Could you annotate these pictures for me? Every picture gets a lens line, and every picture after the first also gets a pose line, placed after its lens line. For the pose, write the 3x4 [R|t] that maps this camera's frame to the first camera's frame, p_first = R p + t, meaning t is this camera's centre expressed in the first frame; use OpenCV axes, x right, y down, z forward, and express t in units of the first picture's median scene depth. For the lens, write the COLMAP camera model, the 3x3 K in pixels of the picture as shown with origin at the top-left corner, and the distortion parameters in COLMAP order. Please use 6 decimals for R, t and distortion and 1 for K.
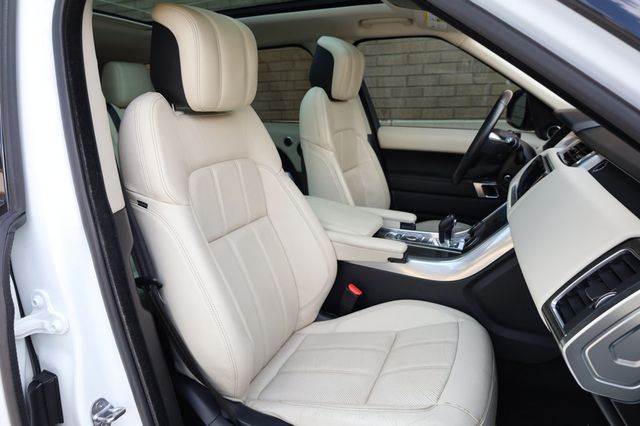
lens RADIAL K [[442.4, 0, 320.0], [0, 442.4, 213.0], [0, 0, 1]] dist [-0.004033, -0.004107]
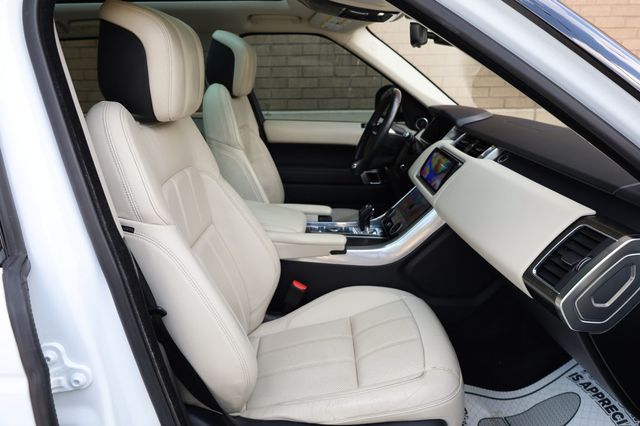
lens RADIAL K [[455.8, 0, 320.0], [0, 455.8, 213.0], [0, 0, 1]] dist [-0.001891, -0.001179]
pose [[0.922155, -0.098885, 0.373967, -0.257040], [0.087704, 0.995045, 0.046843, -0.040871], [-0.376746, -0.010398, 0.926258, -0.006884]]
